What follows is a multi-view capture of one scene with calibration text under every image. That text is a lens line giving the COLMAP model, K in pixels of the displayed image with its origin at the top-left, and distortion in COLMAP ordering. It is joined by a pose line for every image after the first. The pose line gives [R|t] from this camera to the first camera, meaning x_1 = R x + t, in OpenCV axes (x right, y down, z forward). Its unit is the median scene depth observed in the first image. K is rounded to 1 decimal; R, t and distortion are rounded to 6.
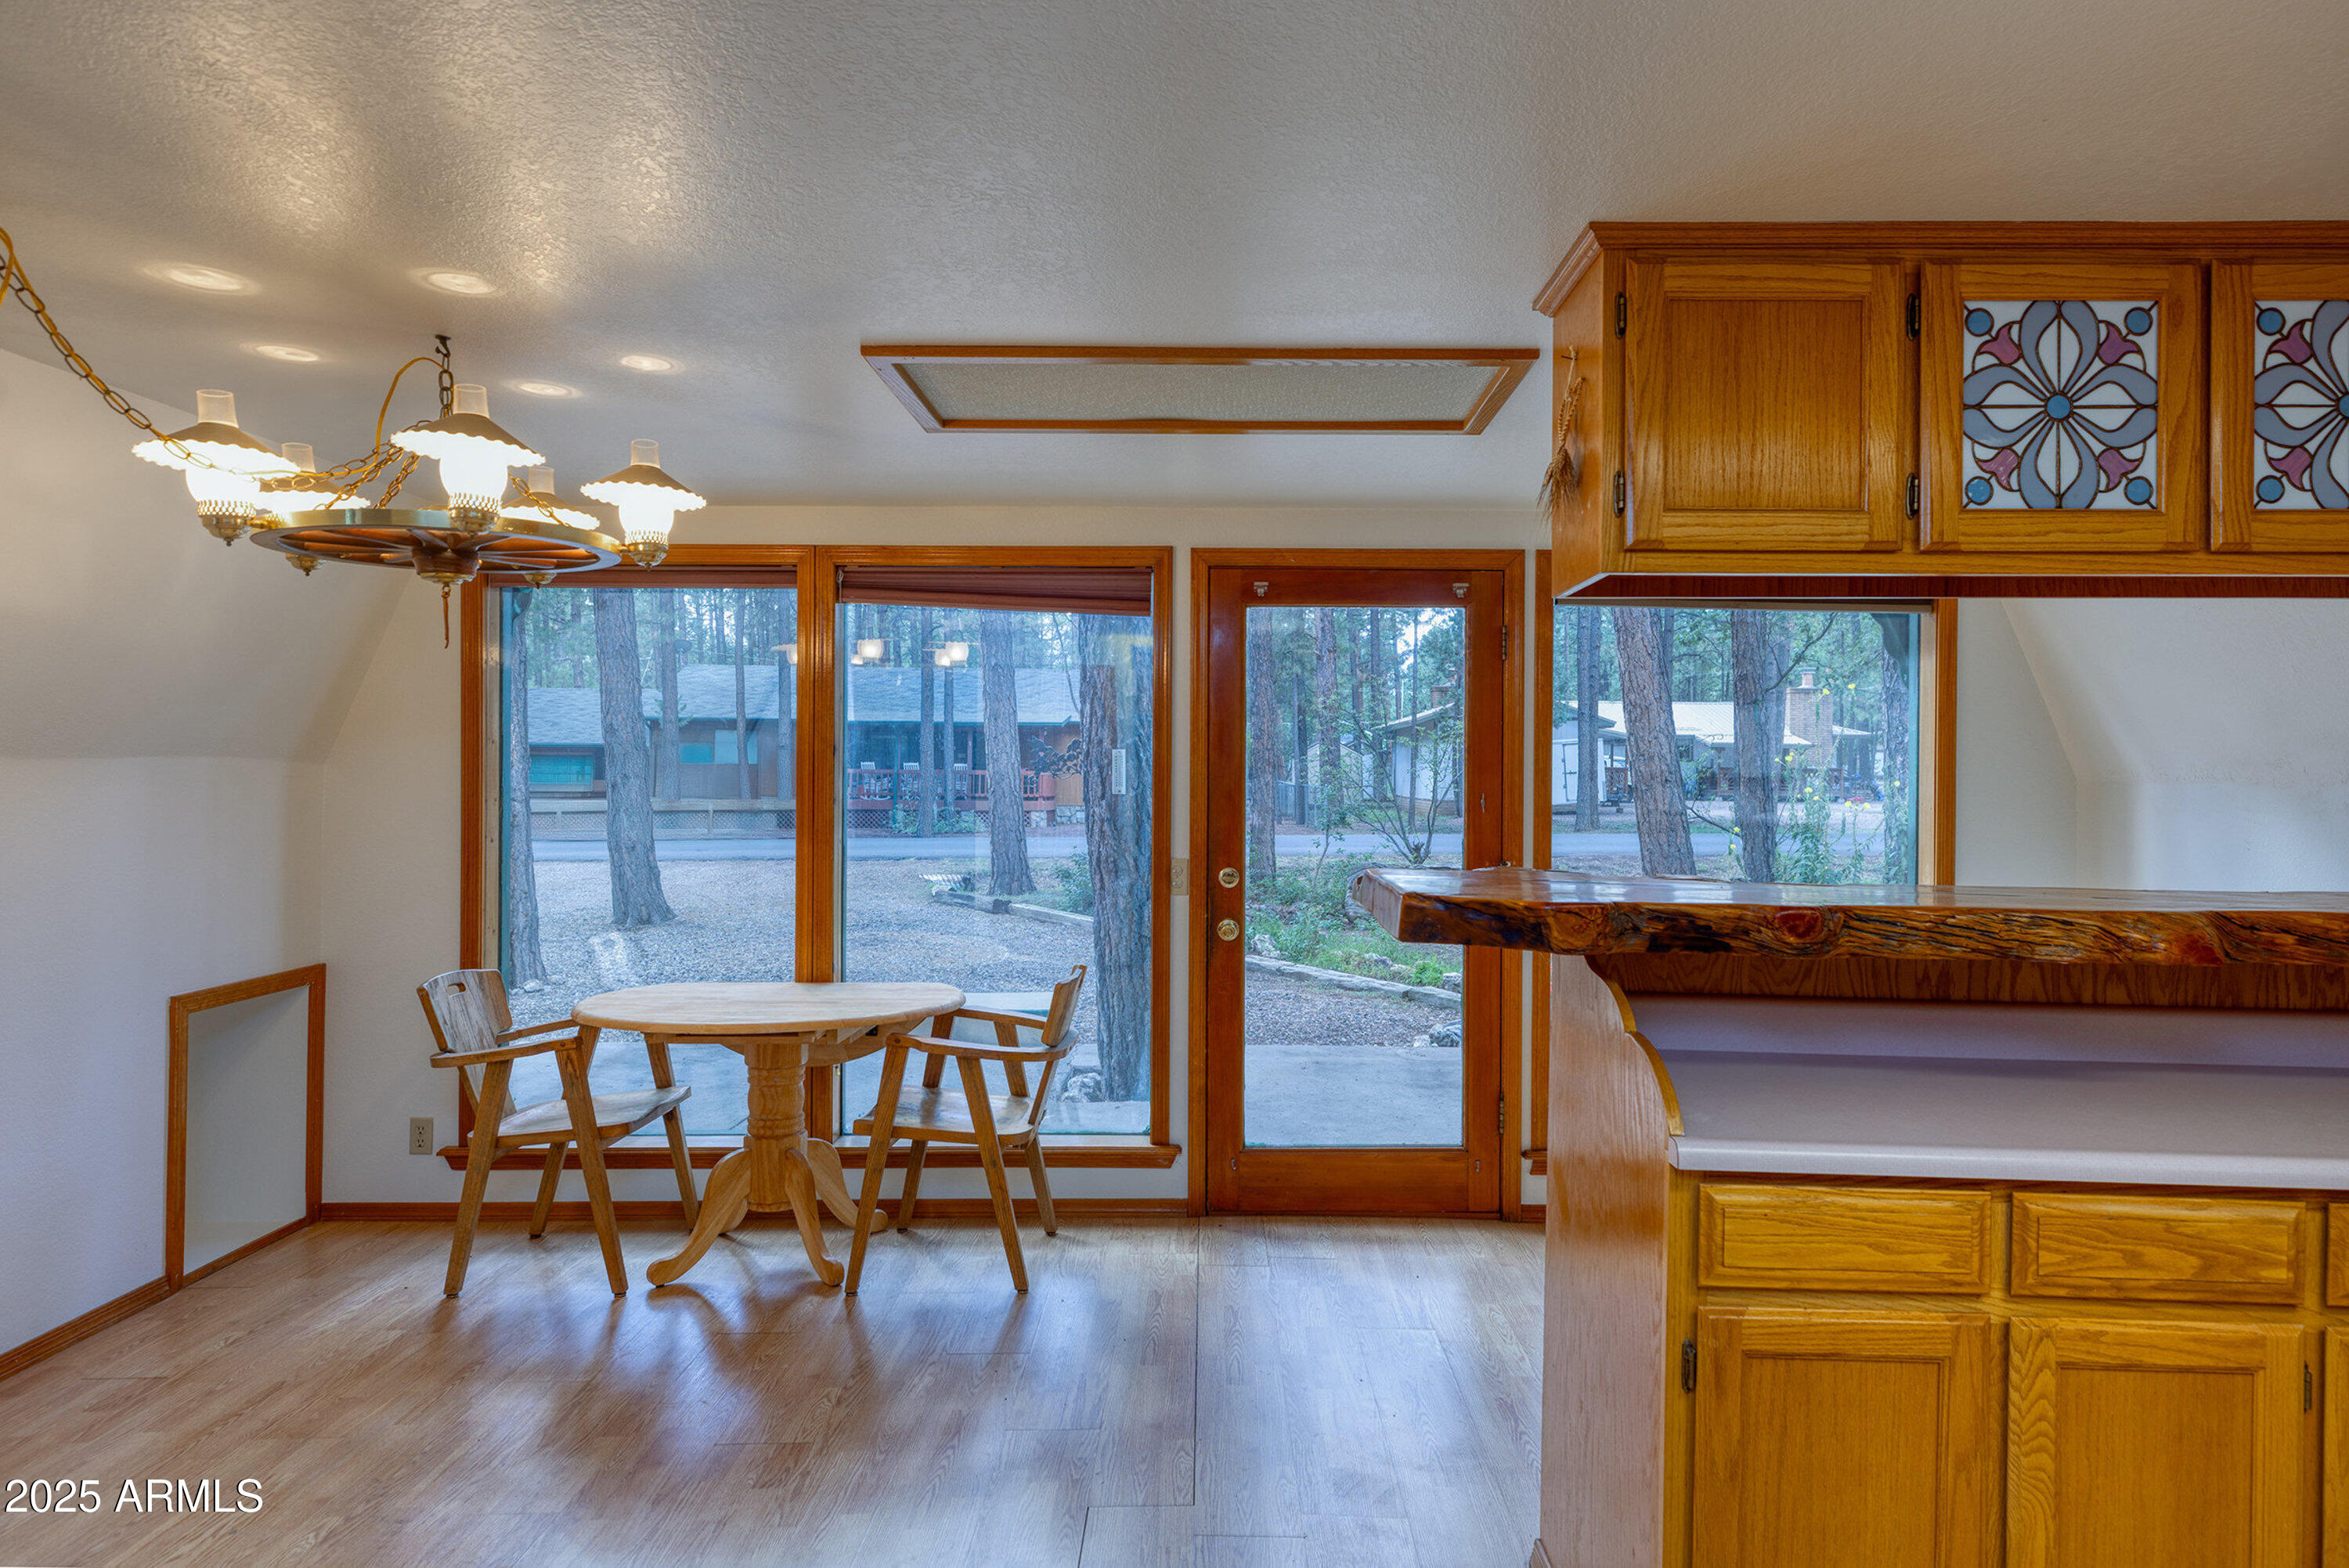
lens RADIAL K [[1450.7, 0, 1174.5], [0, 1450.7, 784.0], [0, 0, 1]] dist [0.016311, -0.002064]
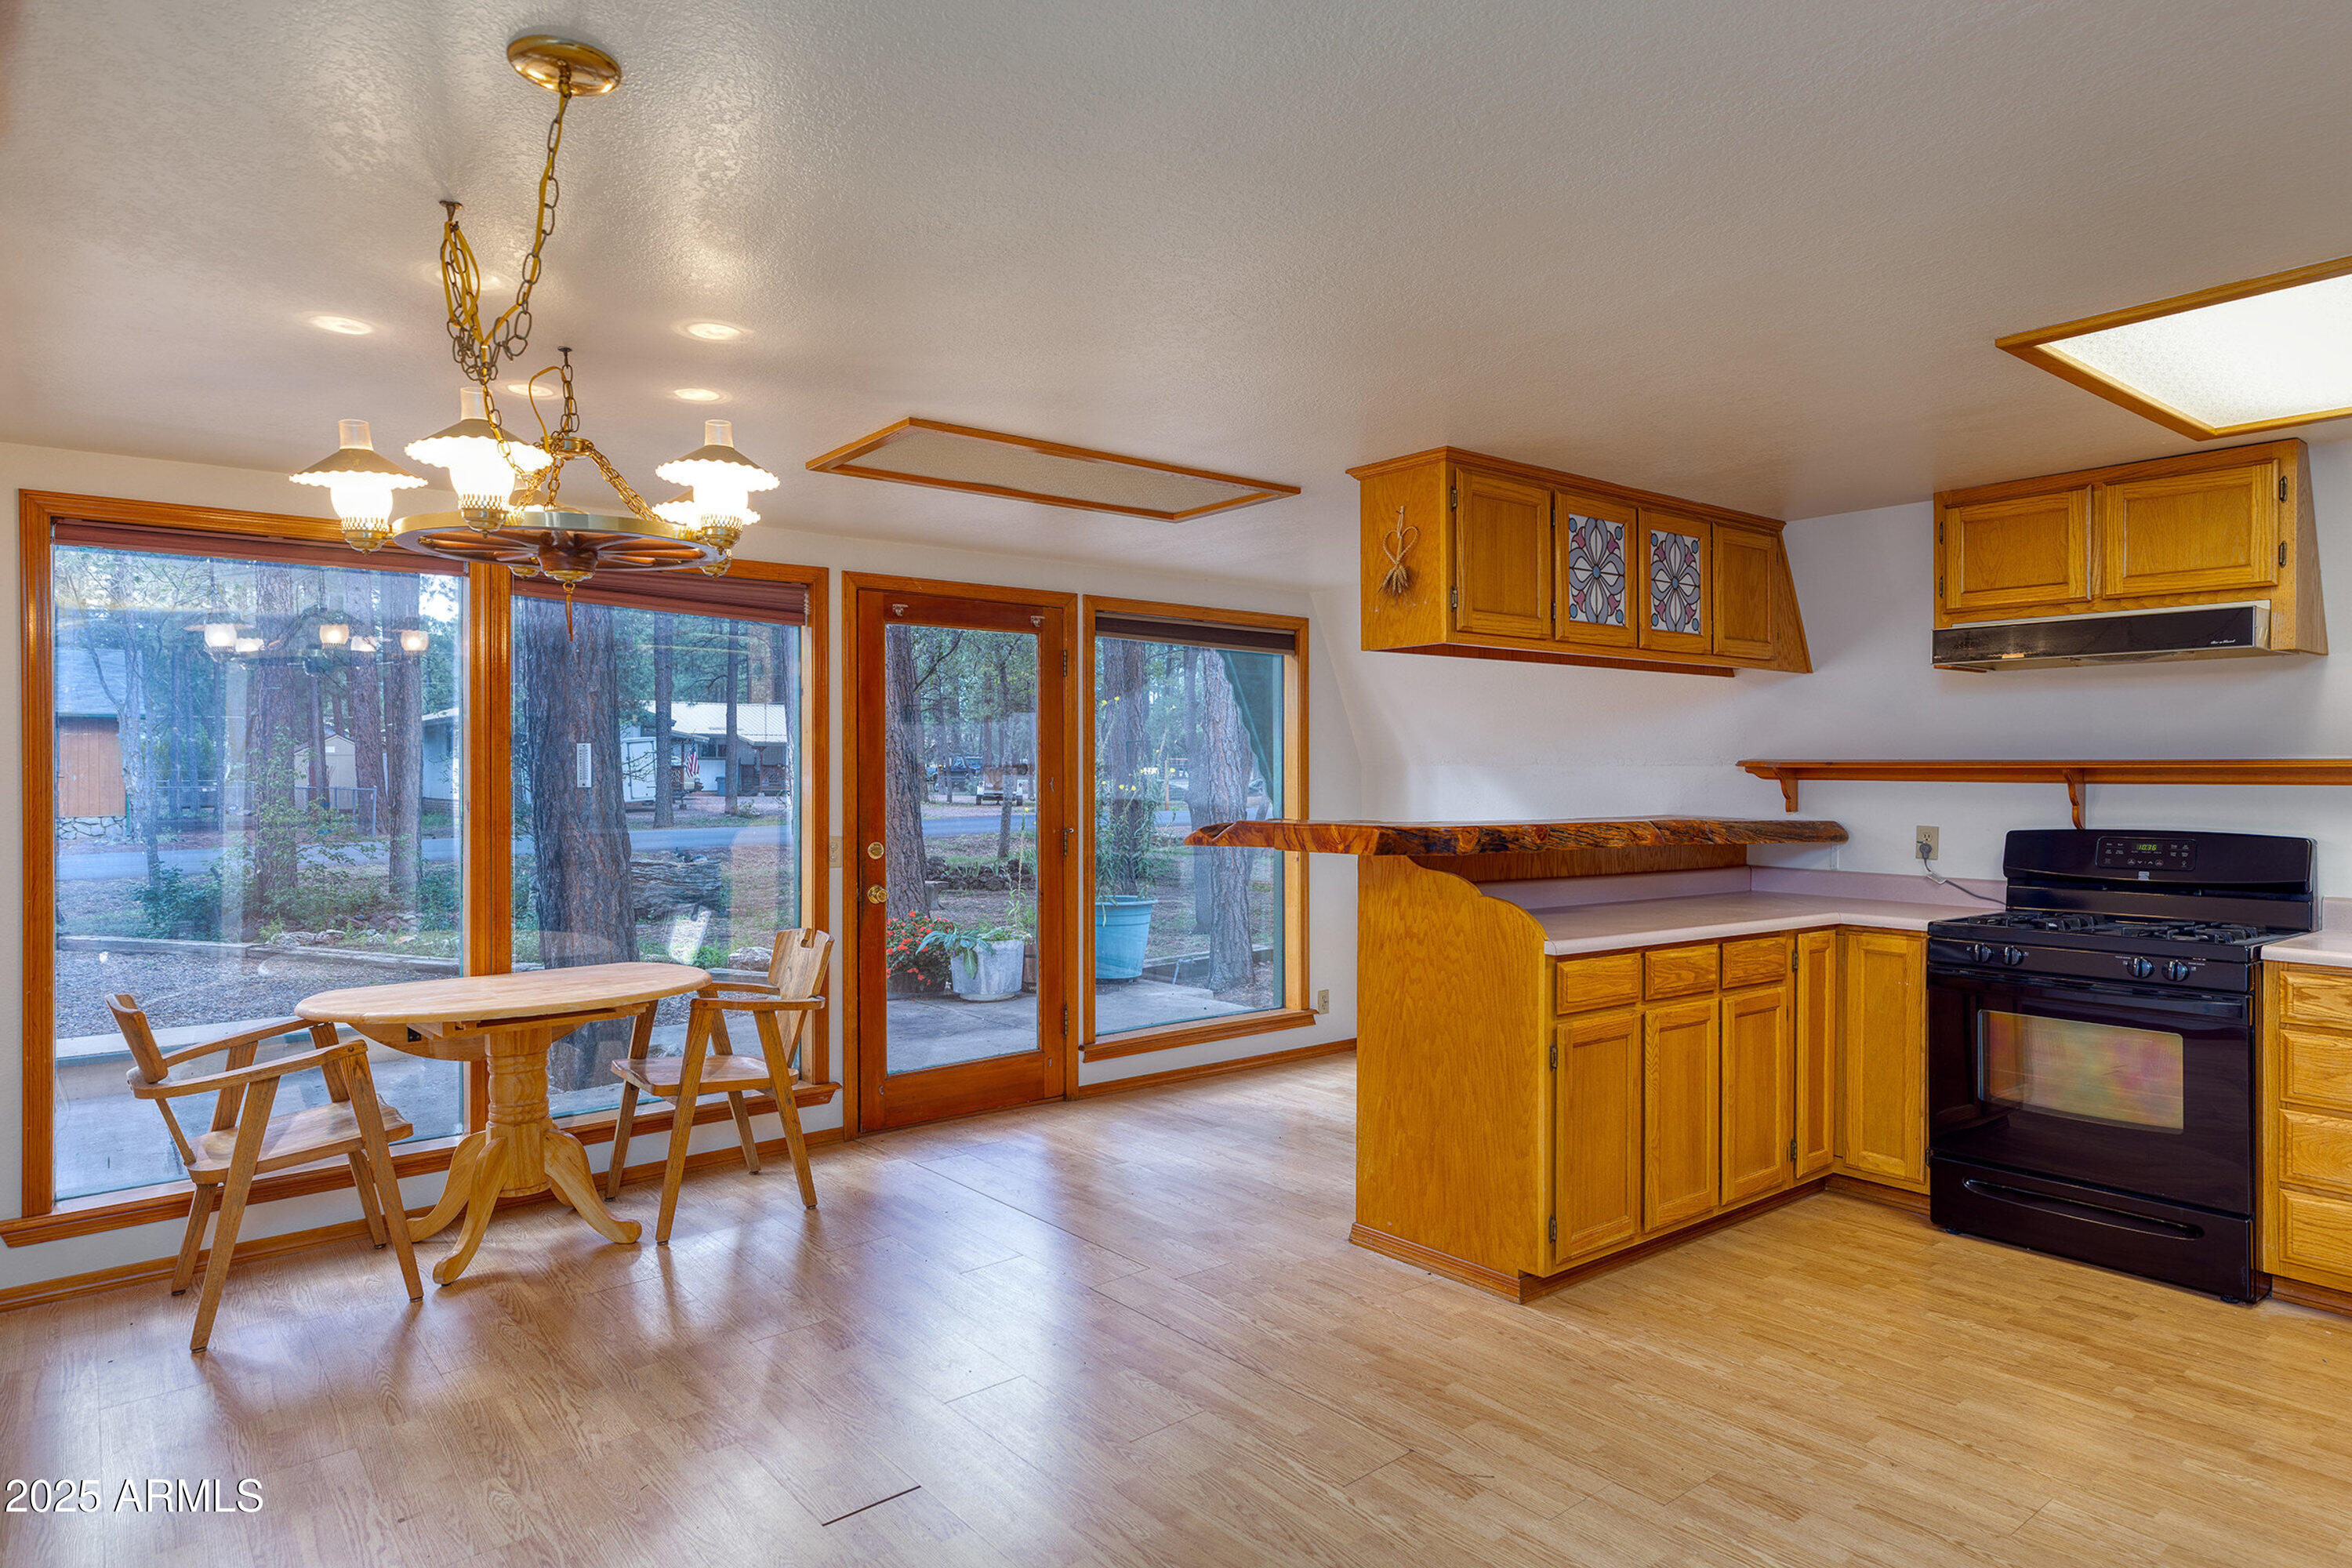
lens RADIAL K [[1452.8, 0, 1176.0], [0, 1452.8, 784.0], [0, 0, 1]] dist [0.016311, -0.002064]
pose [[0.755551, -0.013356, 0.654953, -0.601719], [0.013158, 0.999900, 0.005212, 0.007654], [-0.654957, 0.004680, 0.755651, -0.067575]]
